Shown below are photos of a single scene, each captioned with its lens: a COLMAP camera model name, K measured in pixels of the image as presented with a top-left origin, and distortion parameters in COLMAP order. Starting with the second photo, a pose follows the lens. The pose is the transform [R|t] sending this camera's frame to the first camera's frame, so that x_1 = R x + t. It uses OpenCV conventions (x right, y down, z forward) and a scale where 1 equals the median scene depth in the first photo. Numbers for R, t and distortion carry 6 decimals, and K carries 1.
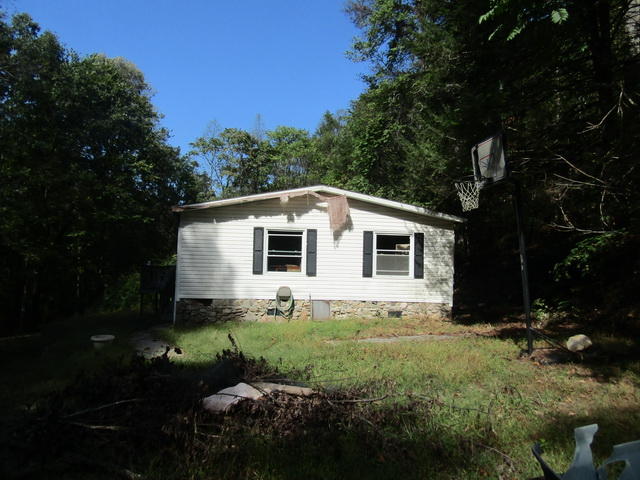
lens RADIAL K [[459.9, 0, 320.0], [0, 459.9, 240.0], [0, 0, 1]] dist [-0.029126, 0.009872]
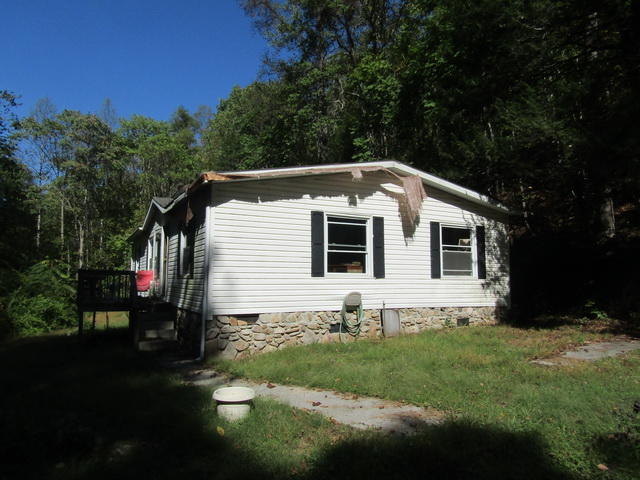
lens RADIAL K [[459.9, 0, 320.0], [0, 459.9, 240.0], [0, 0, 1]] dist [-0.029126, 0.009872]
pose [[0.921205, 0.014905, 0.388793, -0.404698], [-0.004170, 0.999587, -0.028442, 0.037386], [-0.389056, 0.024580, 0.920886, 0.329389]]
